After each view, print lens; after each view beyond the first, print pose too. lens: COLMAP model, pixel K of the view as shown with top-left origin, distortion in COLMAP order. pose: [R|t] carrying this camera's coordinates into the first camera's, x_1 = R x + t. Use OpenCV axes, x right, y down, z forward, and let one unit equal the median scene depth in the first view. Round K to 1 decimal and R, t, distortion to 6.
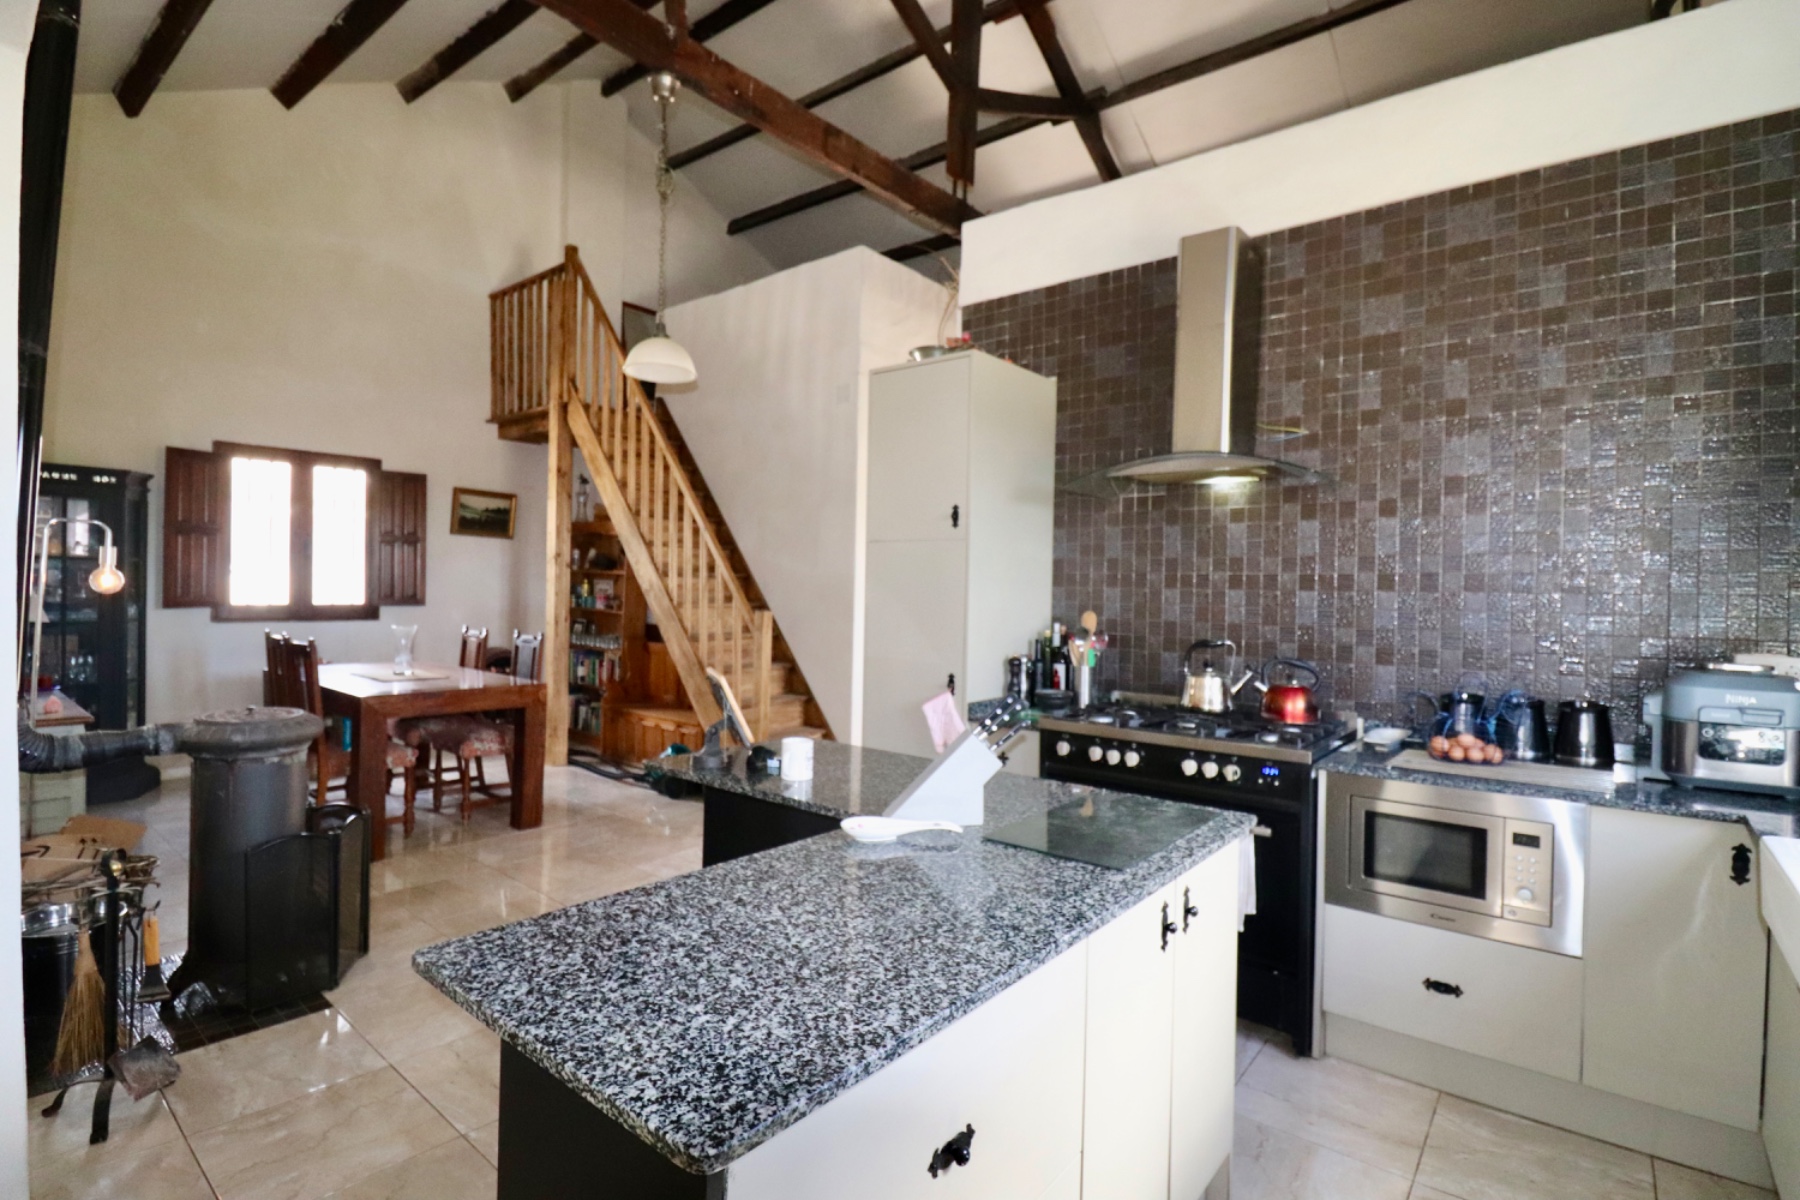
lens RADIAL K [[841.8, 0, 899.7], [0, 841.8, 596.8], [0, 0, 1]] dist [0.001733, -0.011104]
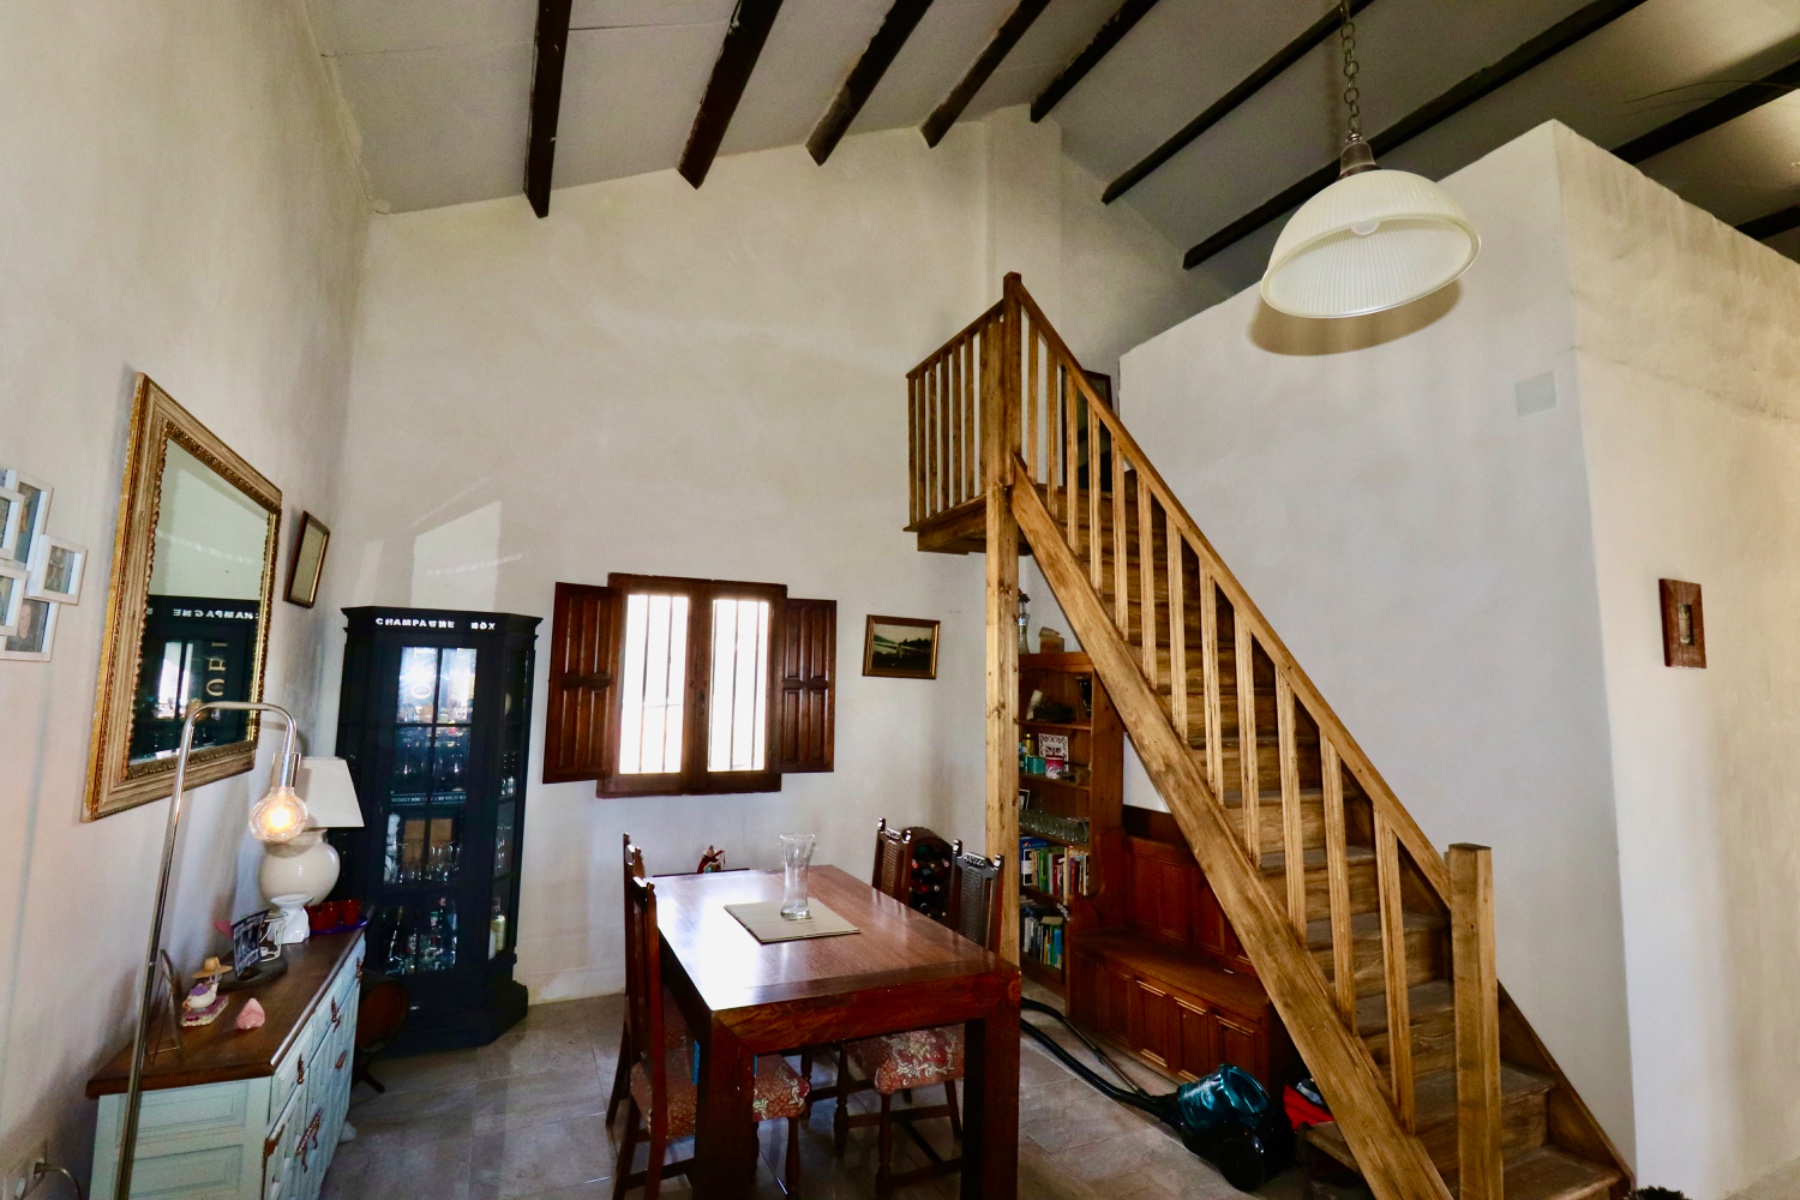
lens RADIAL K [[841.8, 0, 889.9], [0, 841.8, 591.6], [0, 0, 1]] dist [0.001733, -0.011104]
pose [[0.896645, -0.062707, -0.438287, -0.181358], [-0.000846, 0.989675, -0.143327, -0.043393], [0.442749, 0.128885, 0.887334, 0.340462]]
